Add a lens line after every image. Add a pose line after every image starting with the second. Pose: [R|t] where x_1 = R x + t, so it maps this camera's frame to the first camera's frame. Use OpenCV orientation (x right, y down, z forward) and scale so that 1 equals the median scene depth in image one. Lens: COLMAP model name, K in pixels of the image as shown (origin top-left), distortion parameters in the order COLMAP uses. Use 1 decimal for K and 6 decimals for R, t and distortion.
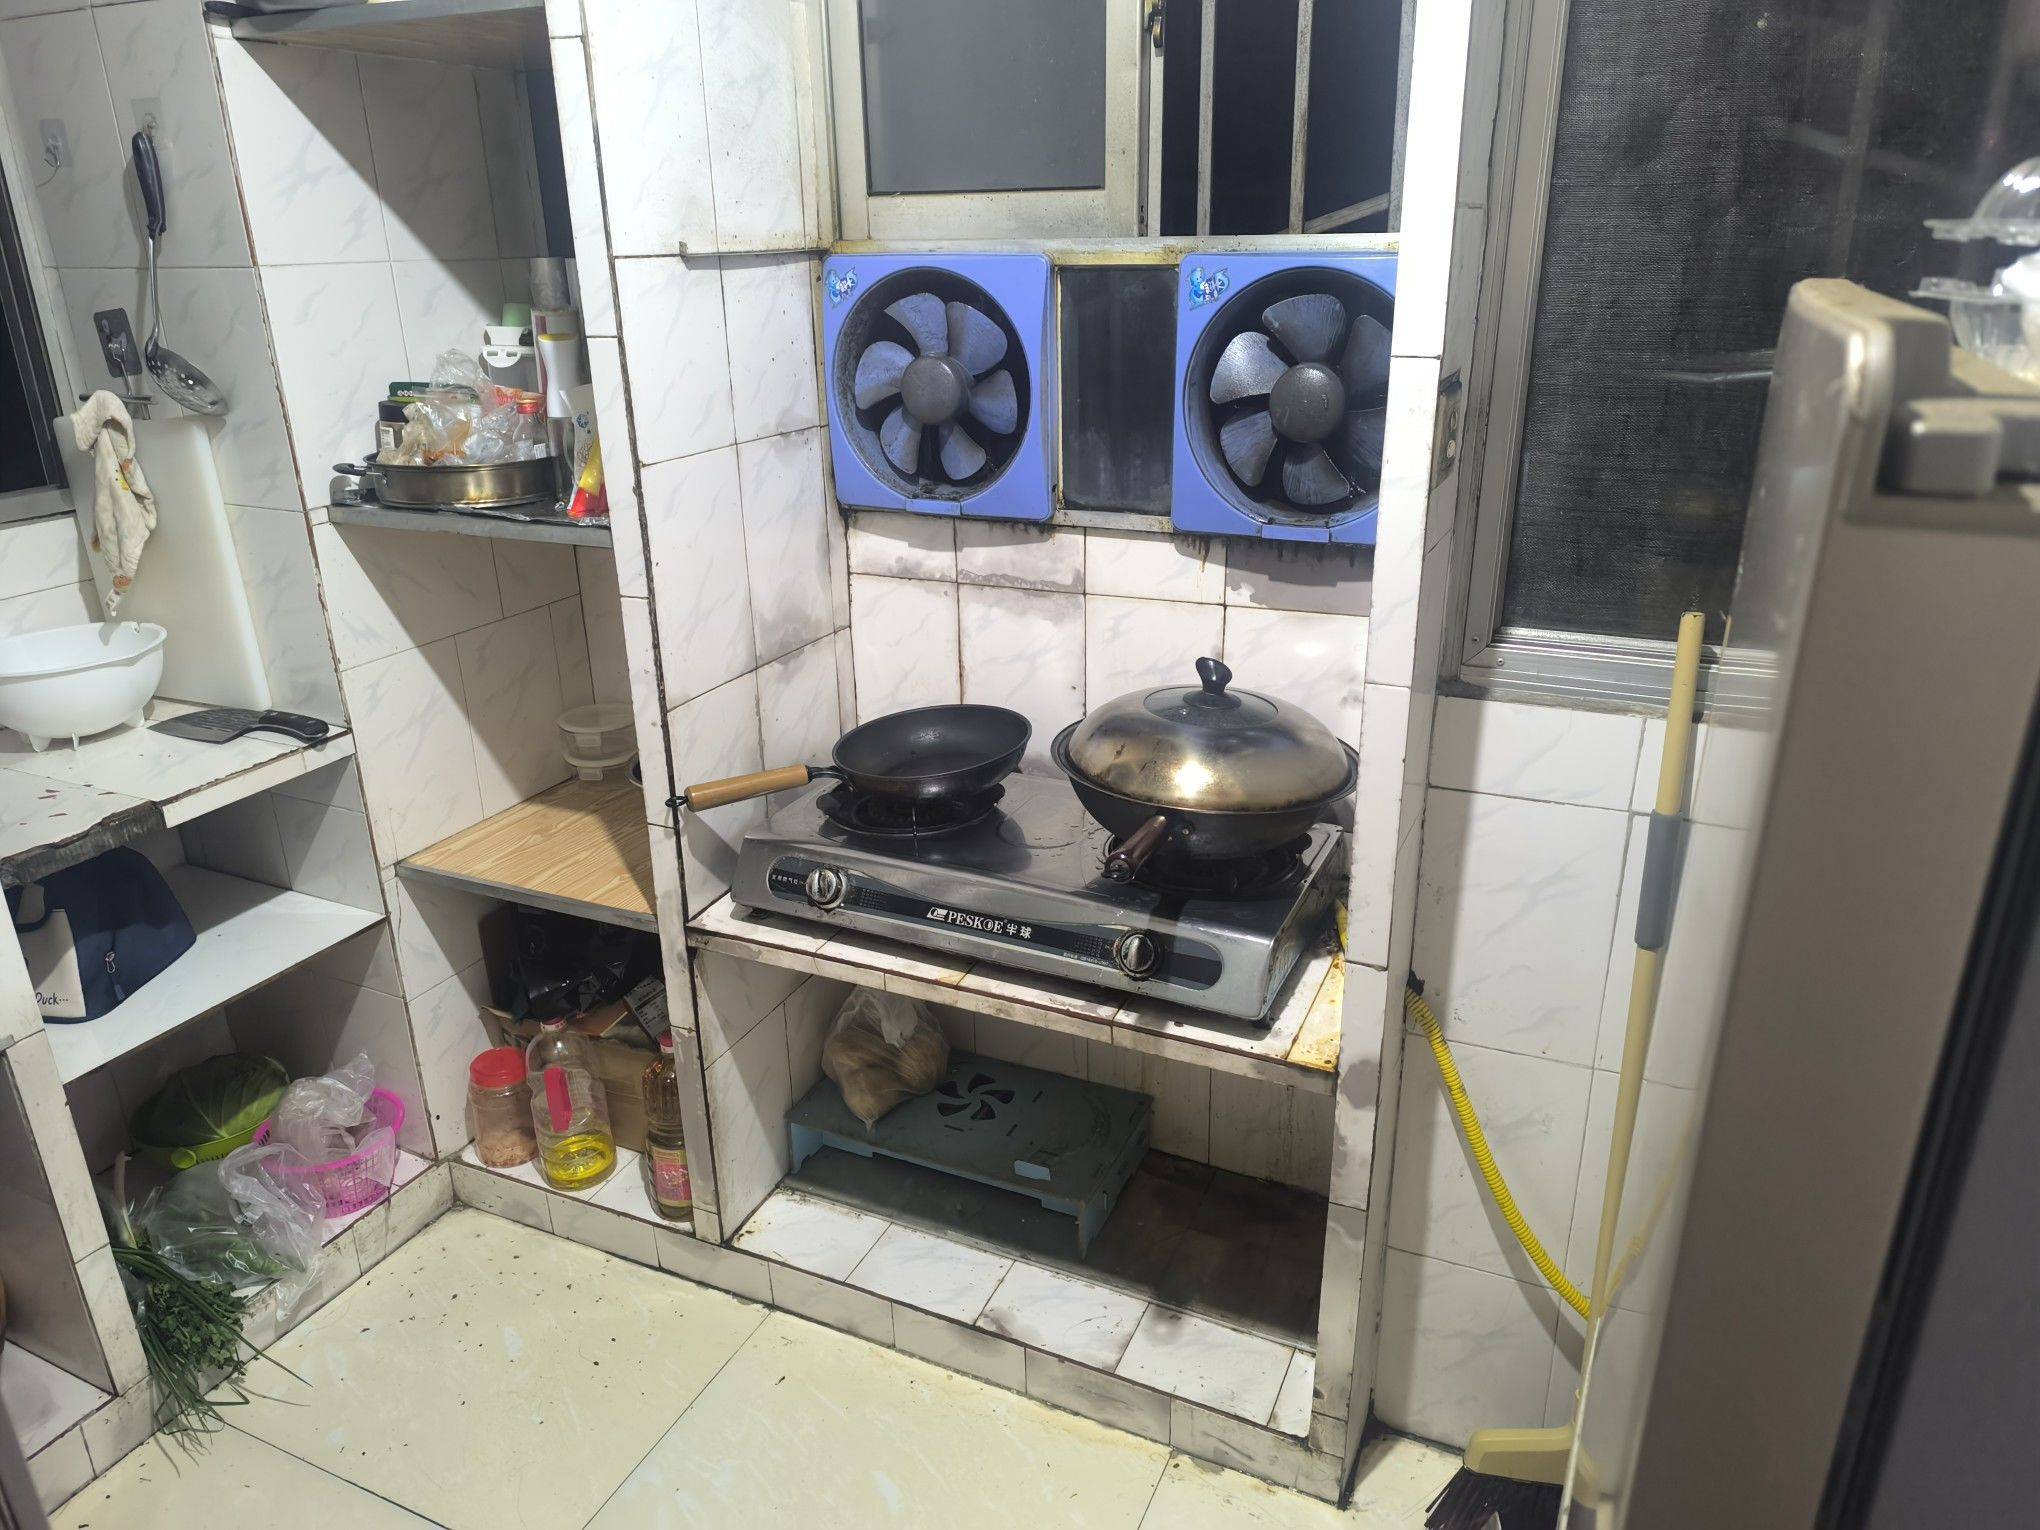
lens RADIAL K [[1400.7, 0, 1025.0], [0, 1400.7, 766.3], [0, 0, 1]] dist [0.036485, -0.044377]
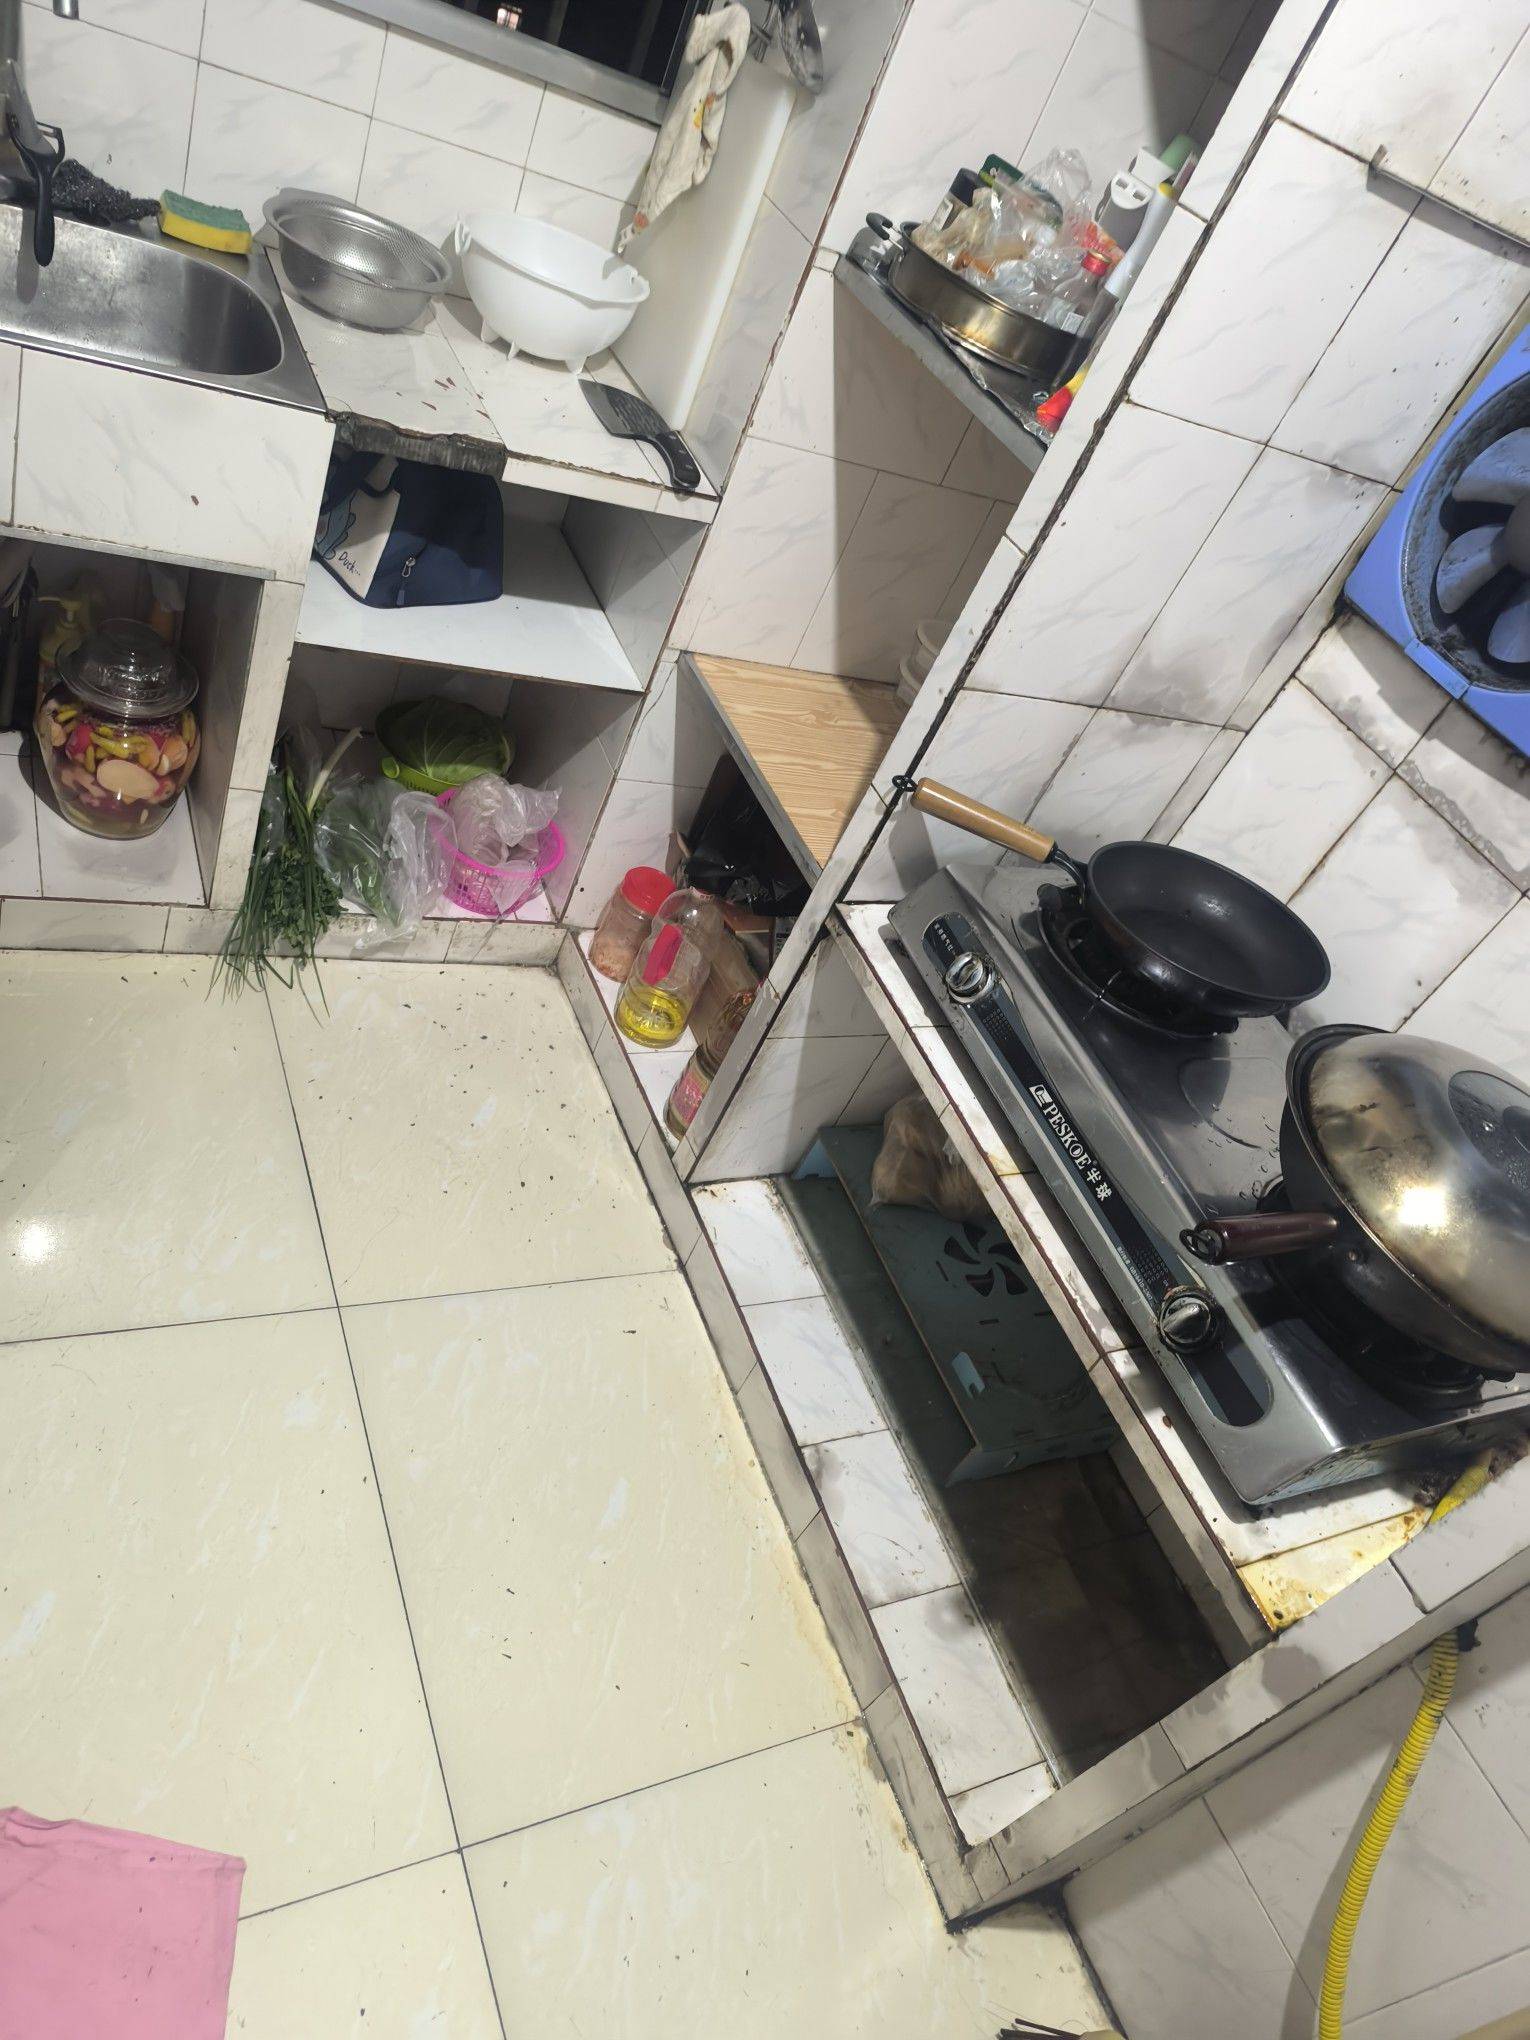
lens RADIAL K [[1400.7, 0, 756.8], [0, 1400.7, 1030.9], [0, 0, 1]] dist [0.036485, -0.044377]
pose [[0.684115, 0.663304, -0.303339, 0.040911], [-0.583030, 0.747206, 0.318997, -0.075252], [0.438249, -0.041375, 0.897901, 0.190146]]
